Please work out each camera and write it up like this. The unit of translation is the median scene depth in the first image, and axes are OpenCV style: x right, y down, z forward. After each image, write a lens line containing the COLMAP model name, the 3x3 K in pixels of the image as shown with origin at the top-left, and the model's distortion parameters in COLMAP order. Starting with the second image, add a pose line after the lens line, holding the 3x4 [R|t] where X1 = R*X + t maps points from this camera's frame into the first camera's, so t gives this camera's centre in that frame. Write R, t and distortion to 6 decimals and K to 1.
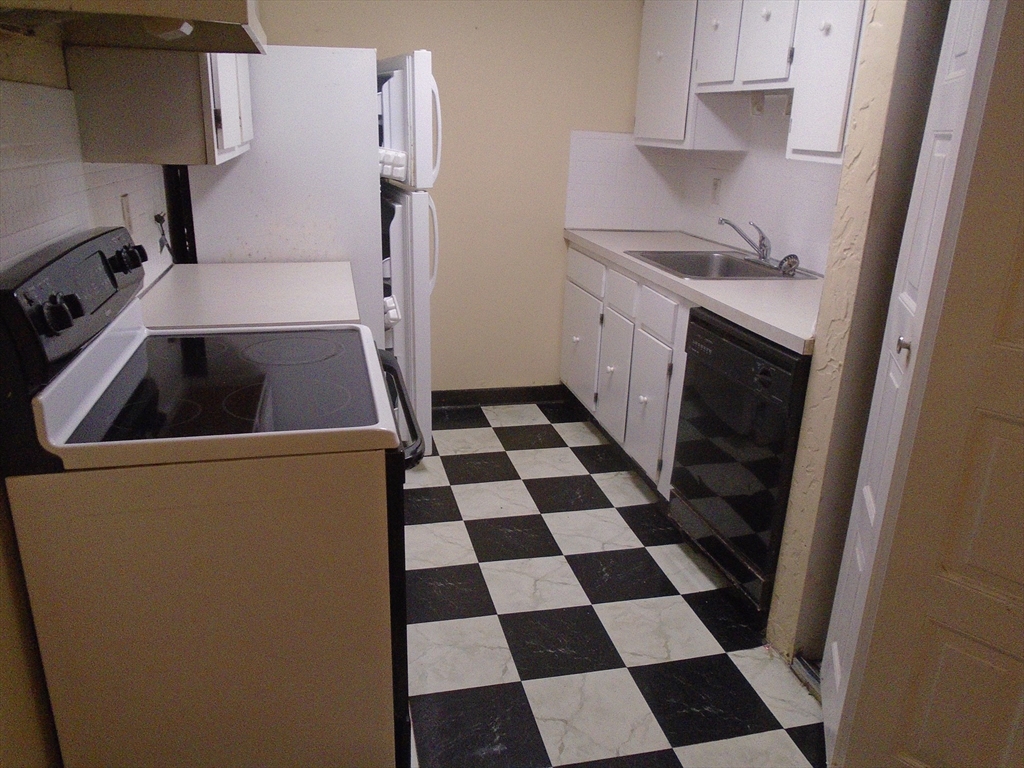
lens RADIAL K [[772.6, 0, 512.0], [0, 772.6, 384.0], [0, 0, 1]] dist [-0.013631, 0.005098]
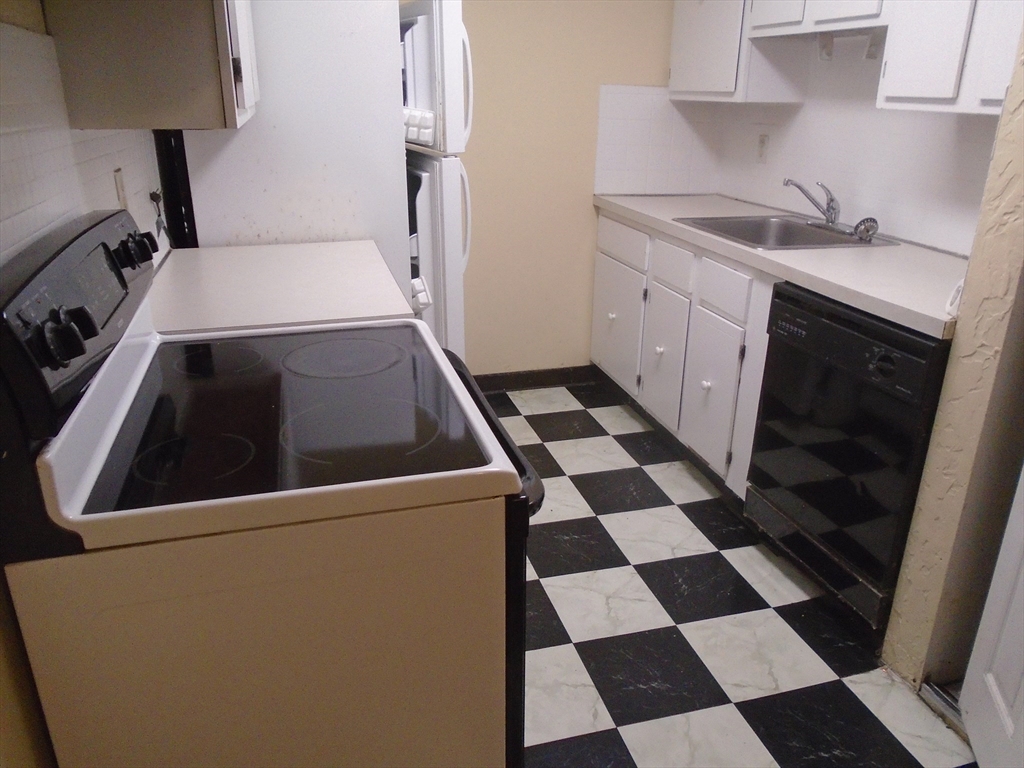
lens RADIAL K [[772.6, 0, 512.0], [0, 772.6, 384.0], [0, 0, 1]] dist [-0.013631, 0.005098]
pose [[0.999042, -0.034120, 0.027392, -0.088558], [0.032927, 0.998536, 0.042905, -0.029761], [-0.028815, -0.041962, 0.998704, 0.122227]]
